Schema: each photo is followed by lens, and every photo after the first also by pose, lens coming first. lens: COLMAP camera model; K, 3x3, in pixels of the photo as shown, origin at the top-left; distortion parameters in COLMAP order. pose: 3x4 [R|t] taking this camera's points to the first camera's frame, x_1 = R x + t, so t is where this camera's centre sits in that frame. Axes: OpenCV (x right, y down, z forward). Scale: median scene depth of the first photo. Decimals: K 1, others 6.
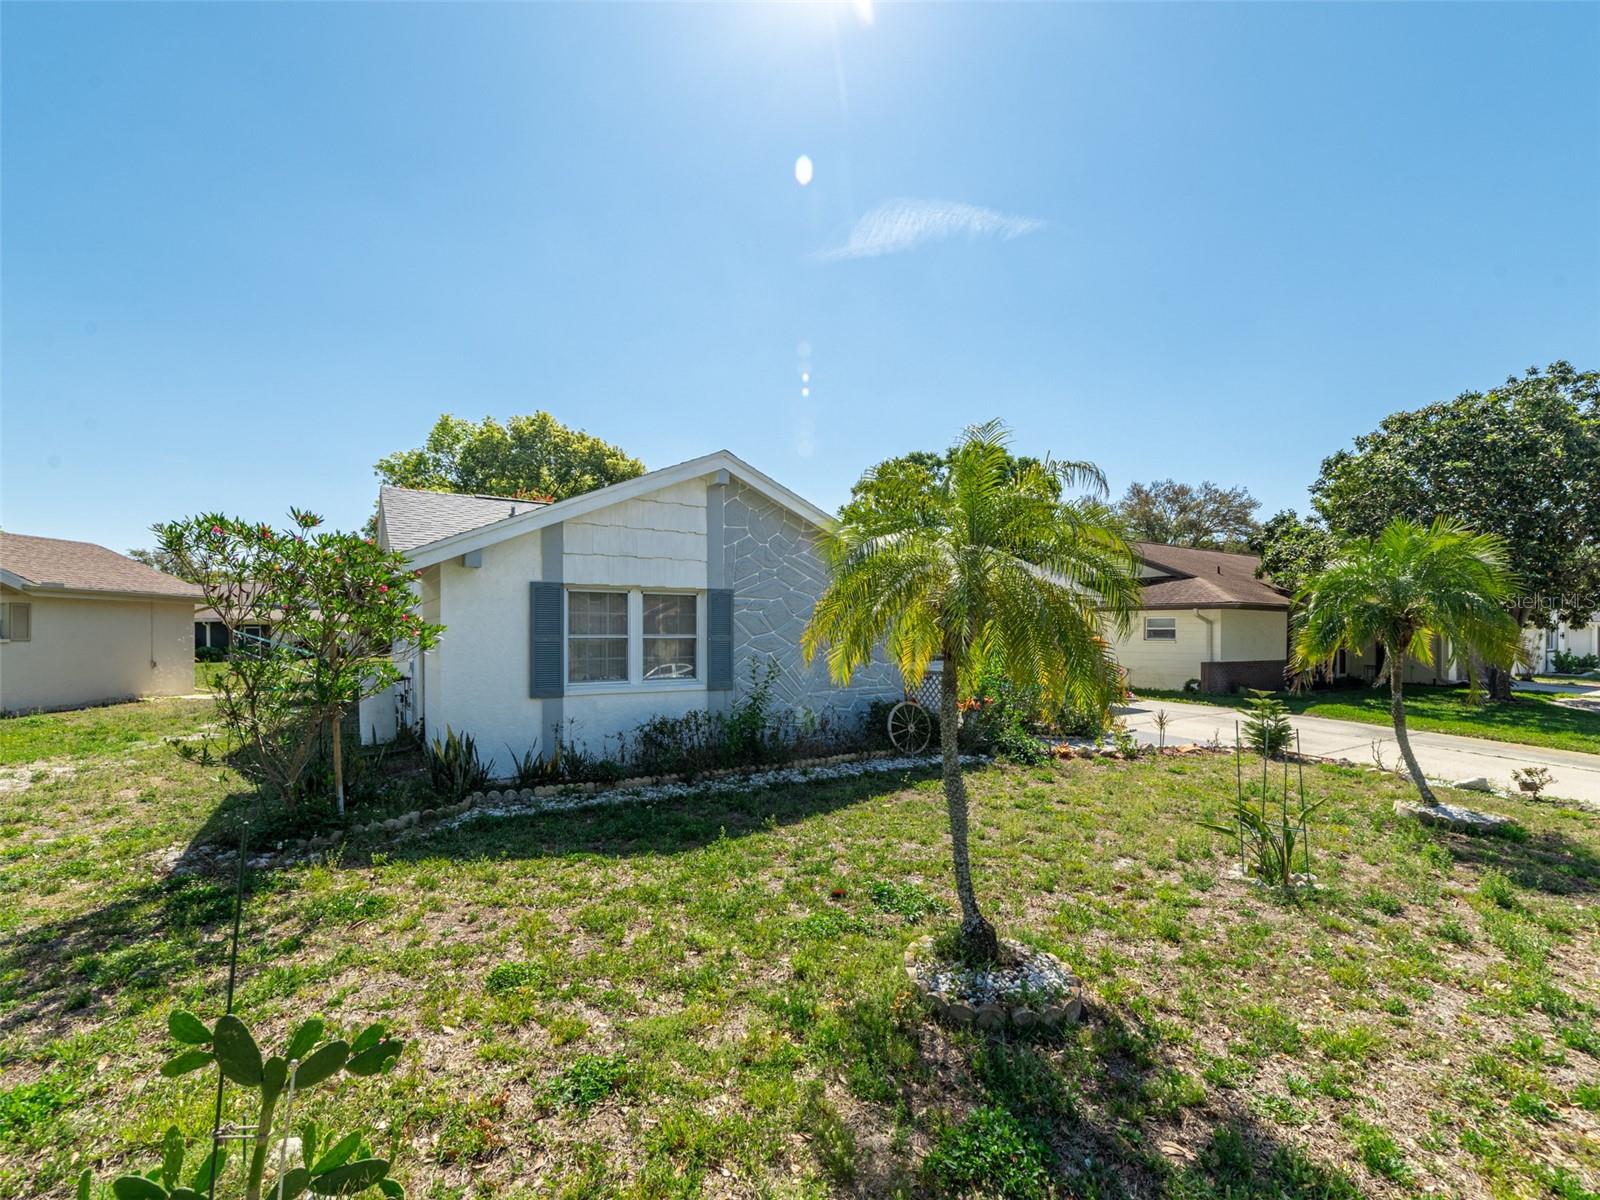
lens RADIAL K [[703.7, 0, 800.0], [0, 703.7, 600.0], [0, 0, 1]] dist [-0.017363, 0.000131]
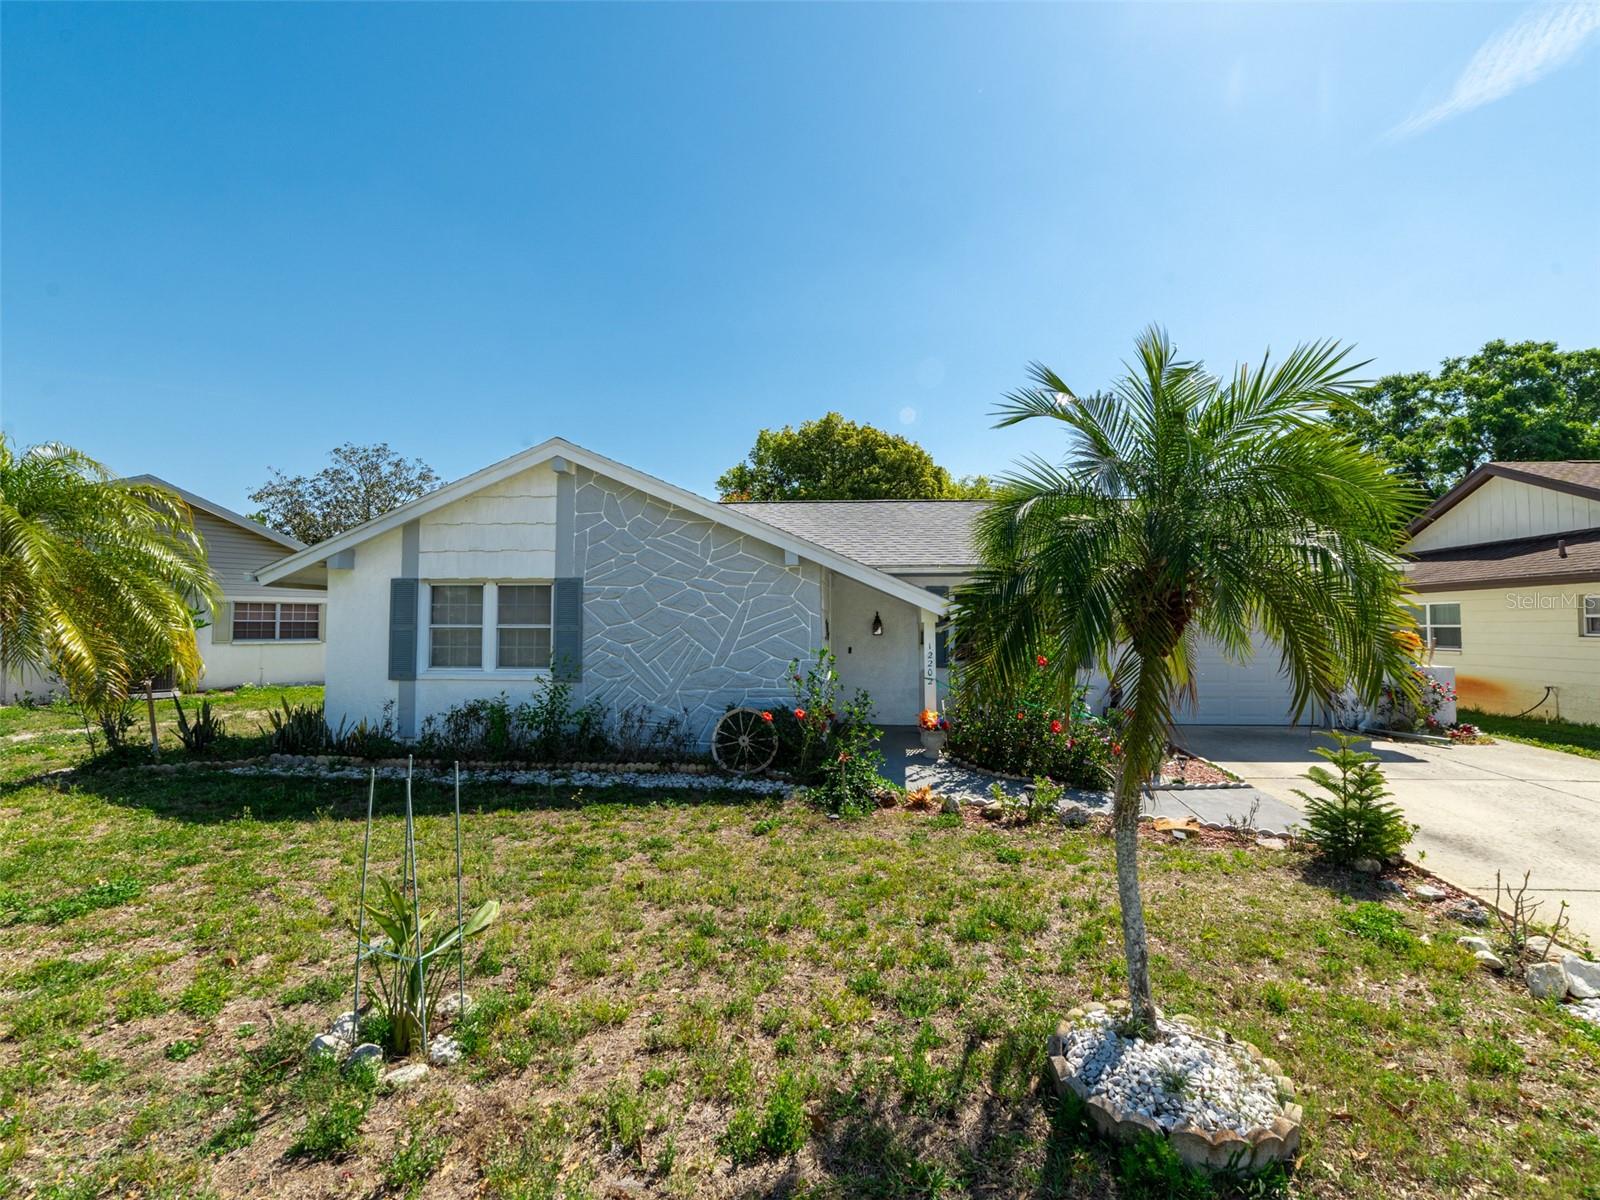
lens RADIAL K [[708.3, 0, 802.5], [0, 708.3, 579.1], [0, 0, 1]] dist [-0.010060, 0.000058]
pose [[0.800791, -0.039293, -0.597654, 0.752755], [0.027676, 0.999207, -0.028611, 0.023531], [0.598304, 0.006371, 0.801244, 0.417534]]
